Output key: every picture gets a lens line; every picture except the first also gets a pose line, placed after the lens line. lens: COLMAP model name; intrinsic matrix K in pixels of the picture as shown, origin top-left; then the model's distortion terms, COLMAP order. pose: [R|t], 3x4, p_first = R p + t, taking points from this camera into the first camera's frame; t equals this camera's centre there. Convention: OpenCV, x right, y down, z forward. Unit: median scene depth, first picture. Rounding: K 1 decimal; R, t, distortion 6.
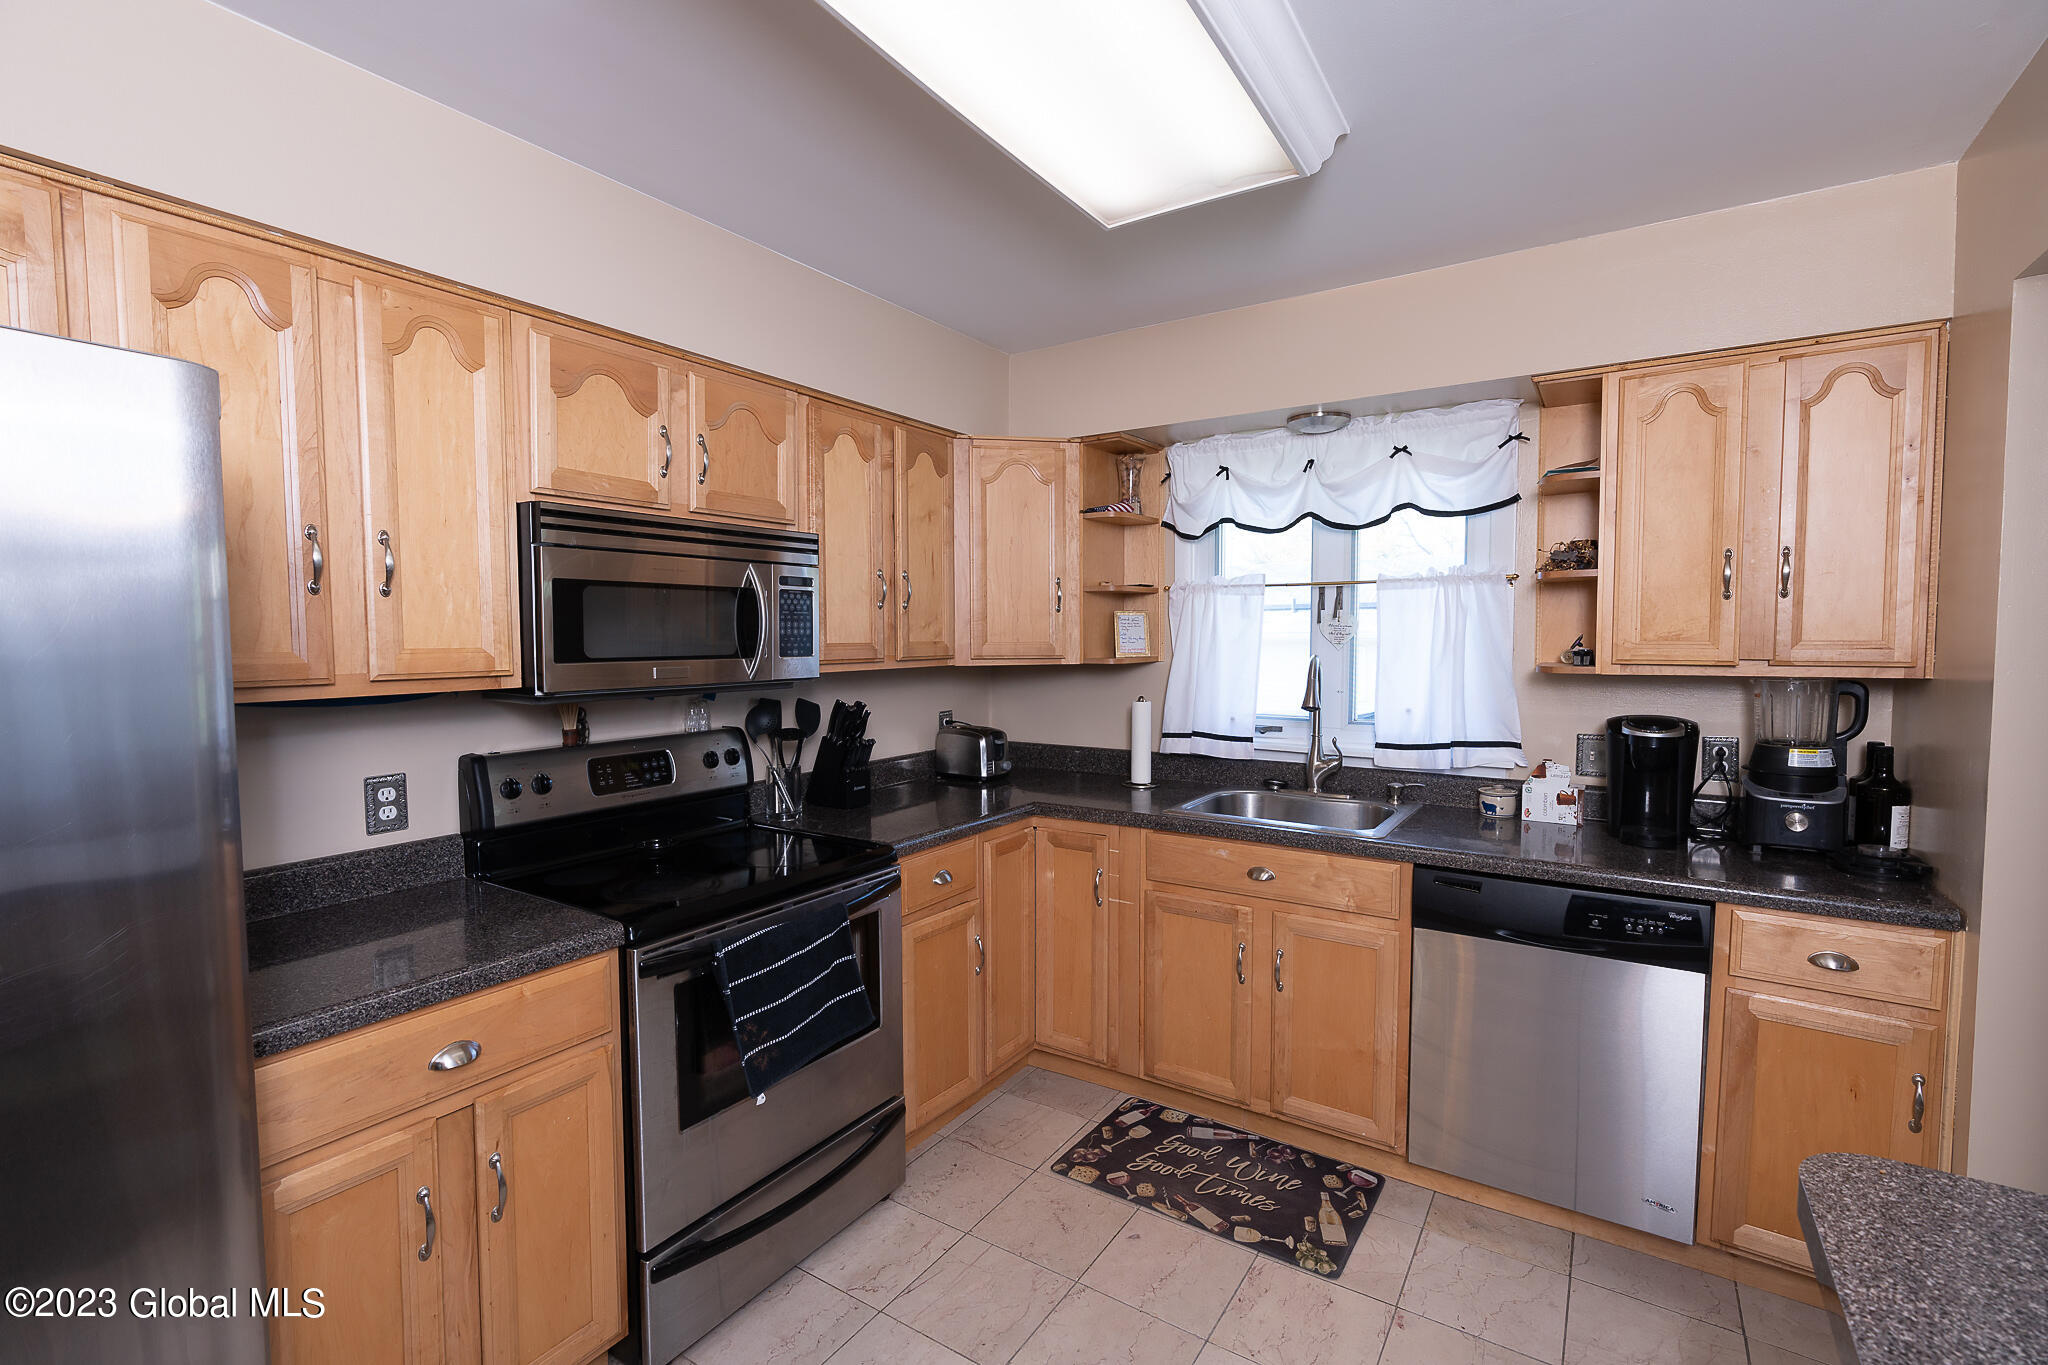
lens RADIAL K [[913.7, 0, 1014.7], [0, 913.7, 684.3], [0, 0, 1]] dist [-0.012057, 0.003600]
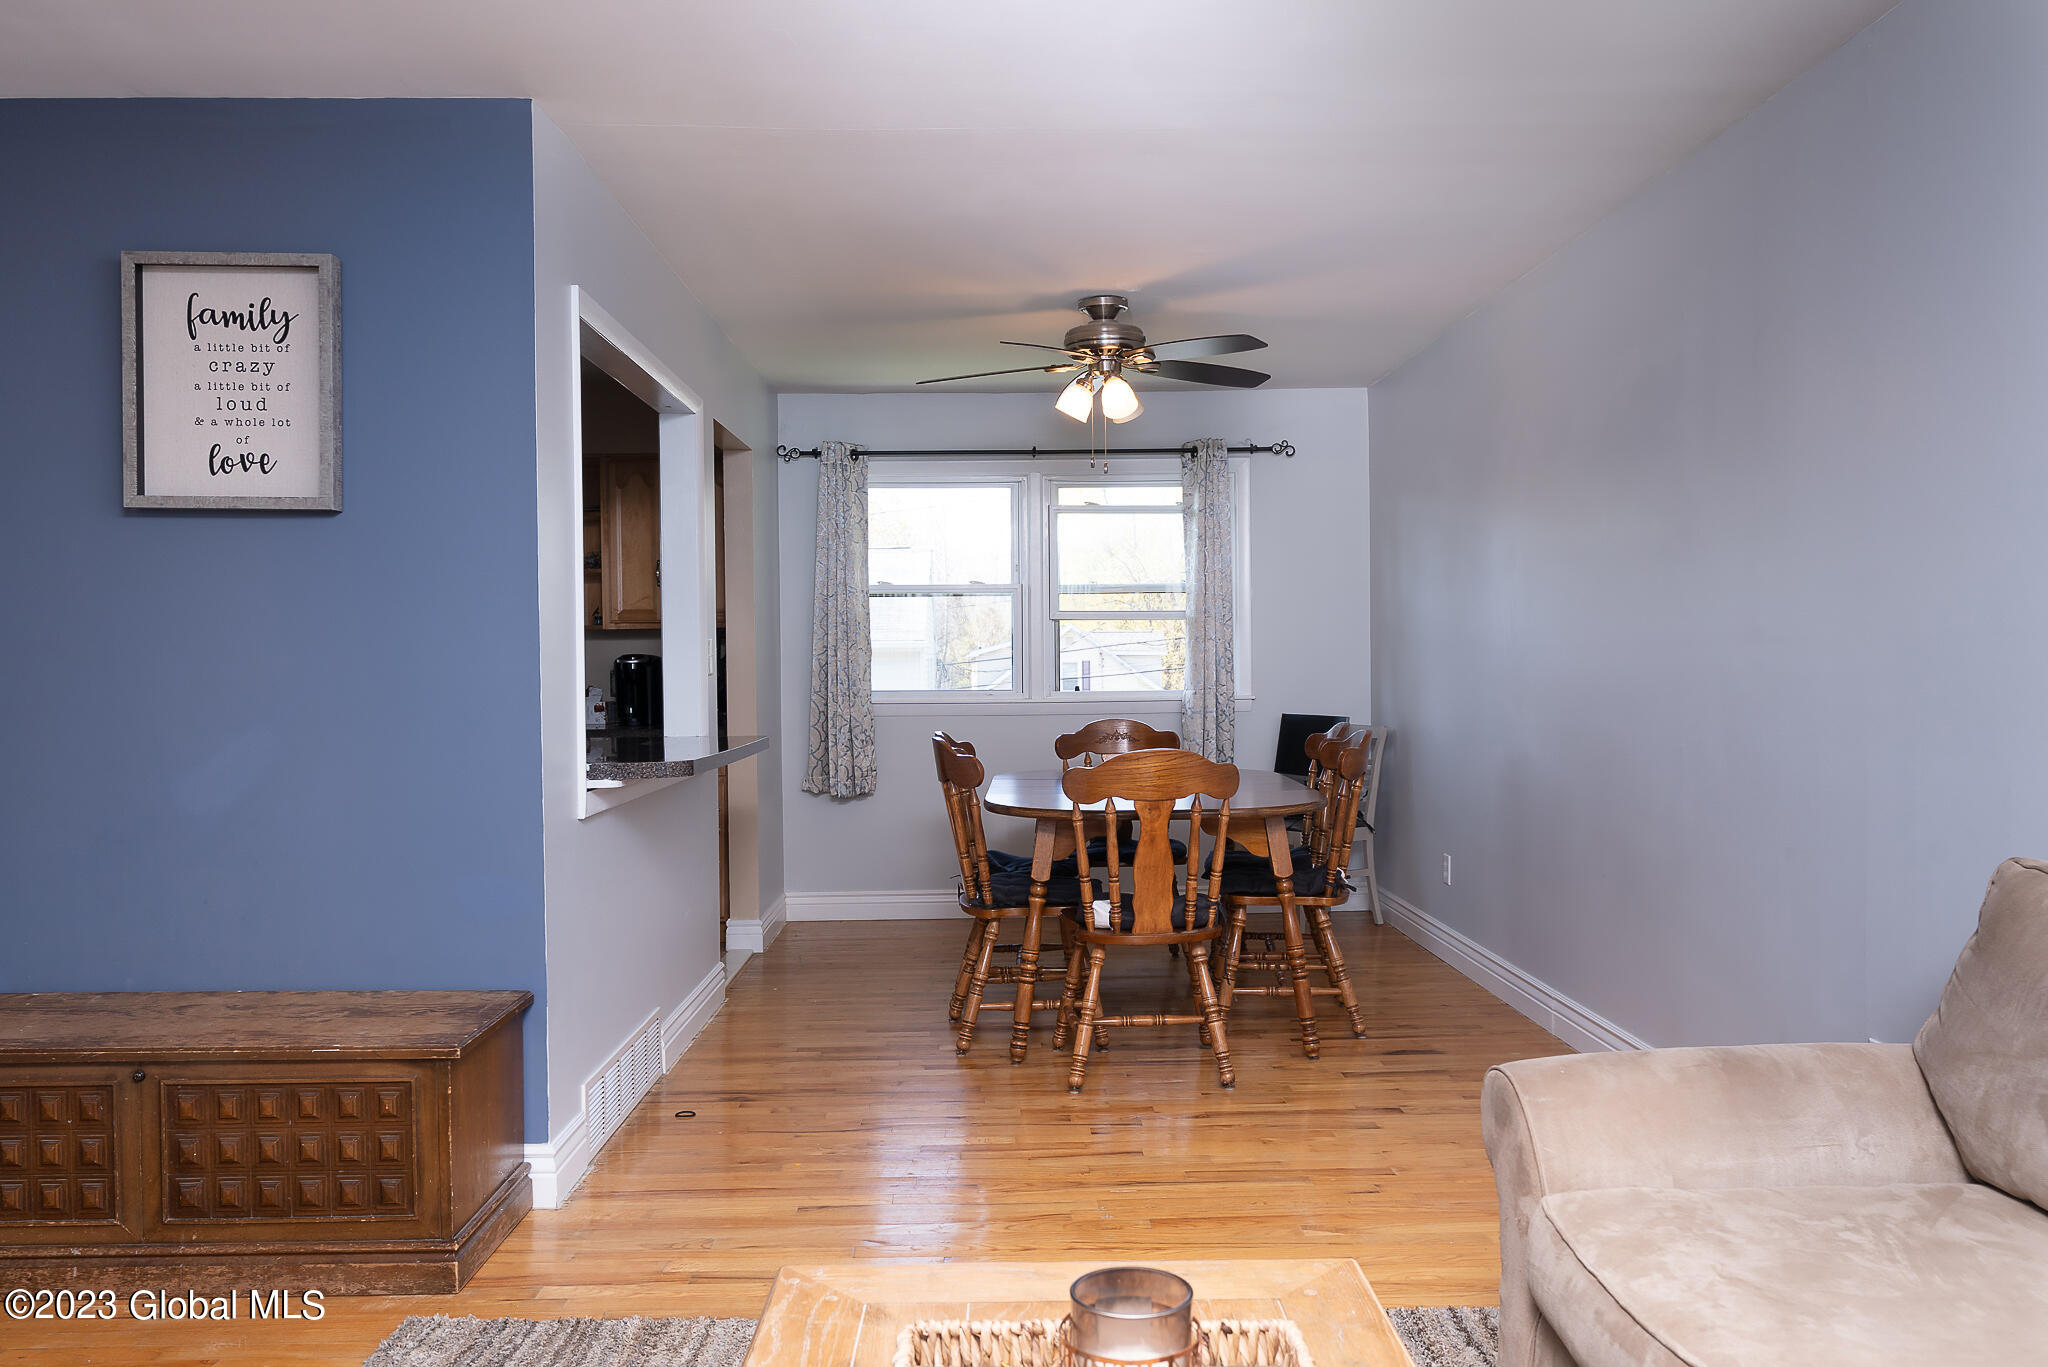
lens RADIAL K [[1461.6, 0, 1030.7], [0, 1461.6, 672.6], [0, 0, 1]] dist [-0.002646, -0.001674]
pose [[0.822183, -0.006707, 0.569184, -0.270686], [0.036770, 0.998468, -0.041350, 0.219900], [-0.568035, 0.054926, 0.821170, -1.760112]]
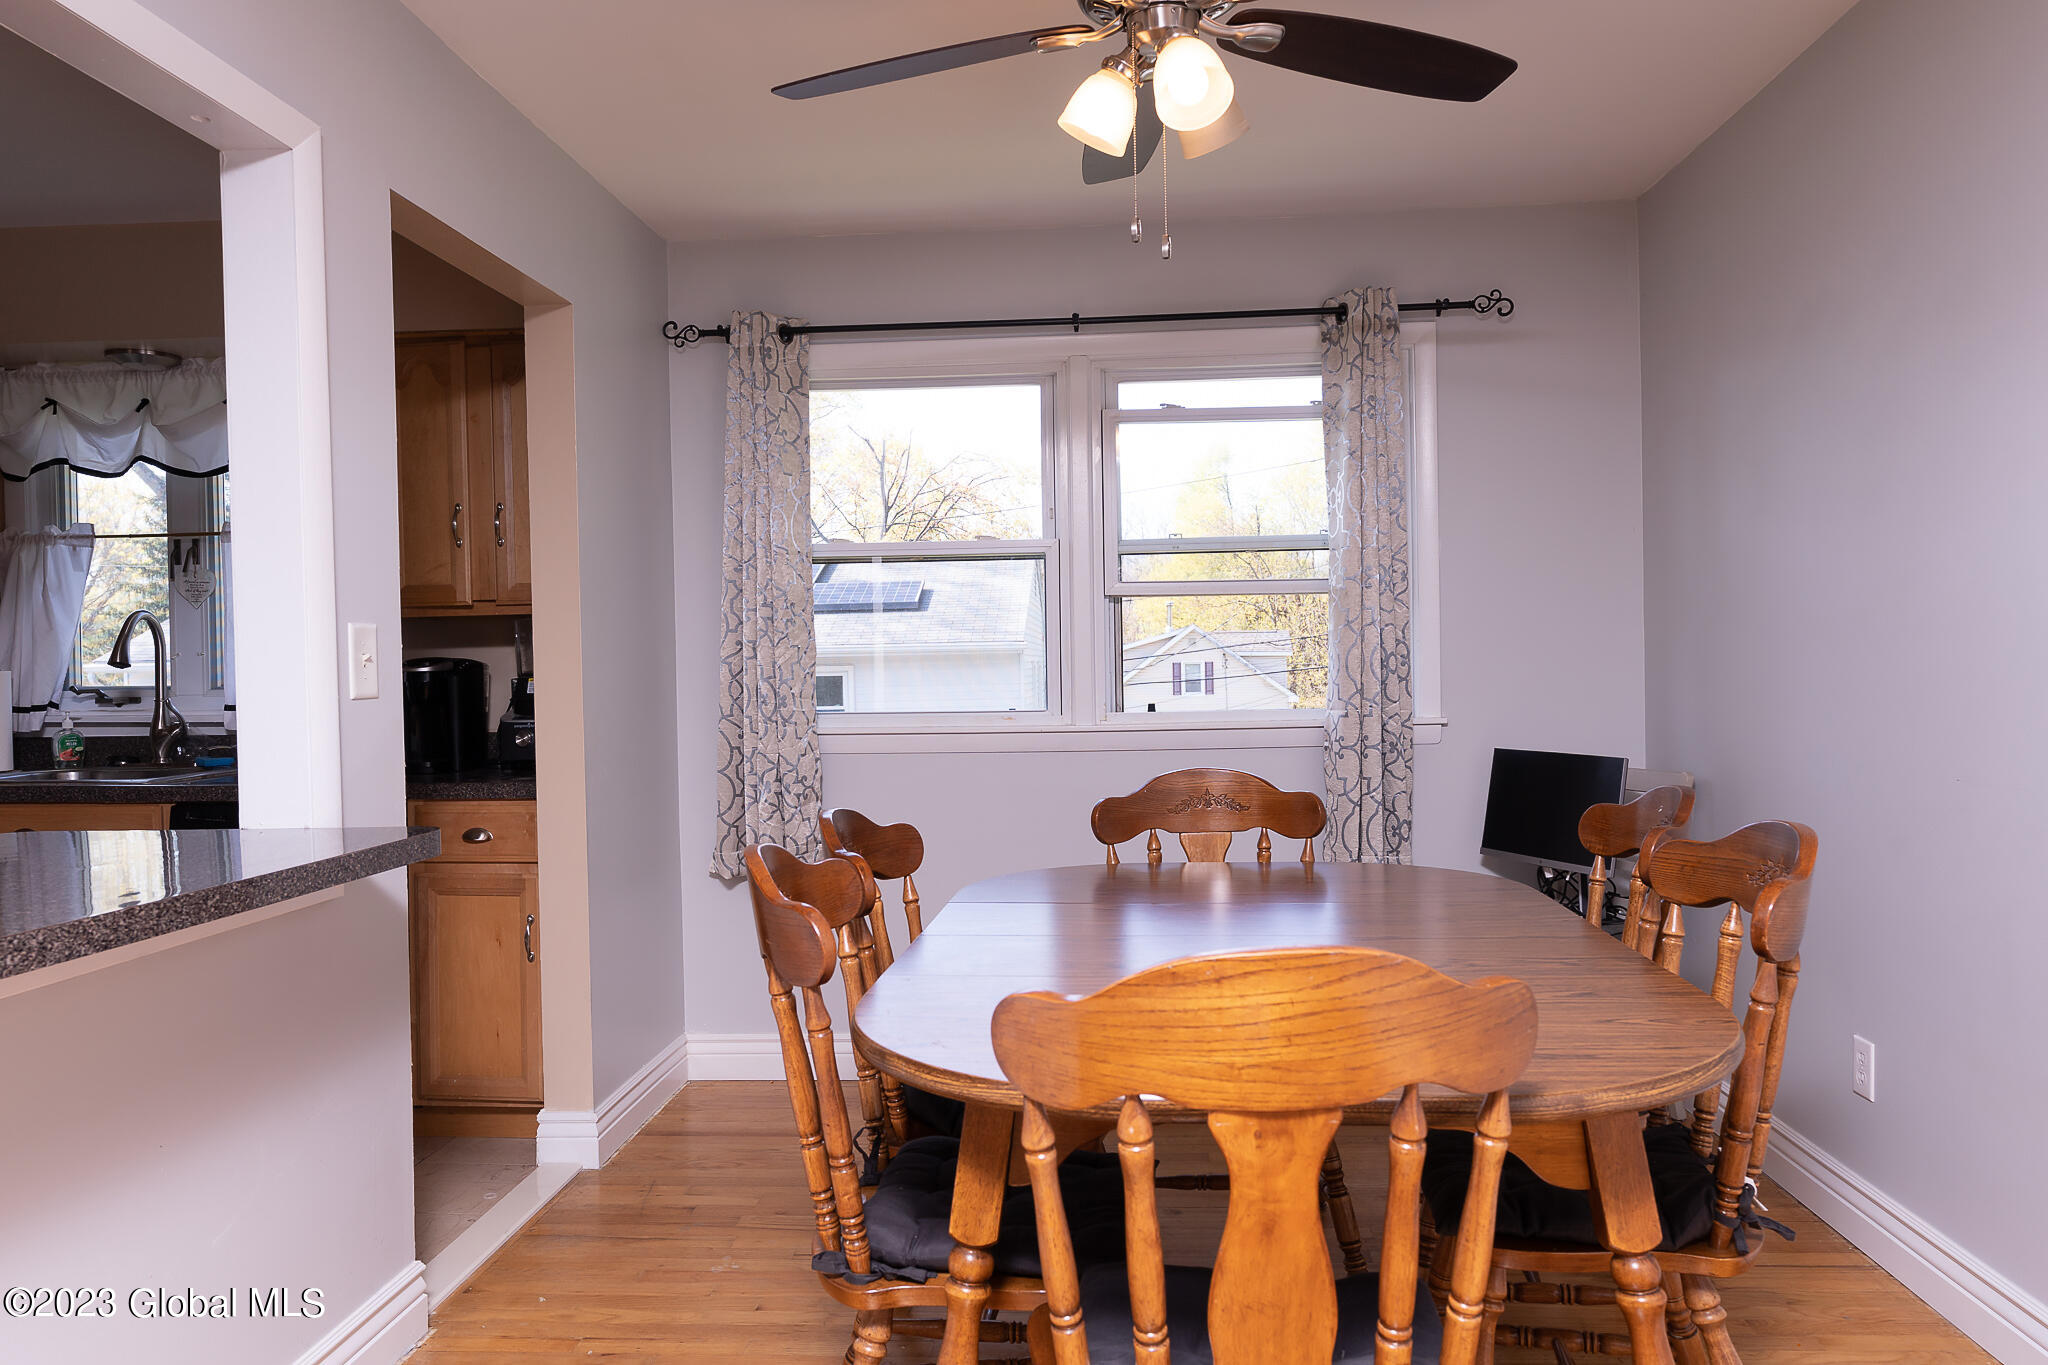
lens RADIAL K [[1461.6, 0, 1012.8], [0, 1461.6, 680.0], [0, 0, 1]] dist [-0.002646, -0.001674]
pose [[0.872957, -0.014750, 0.487573, 0.467932], [0.040178, 0.998321, -0.041735, 0.167044], [-0.486139, 0.056022, 0.872084, -0.871492]]
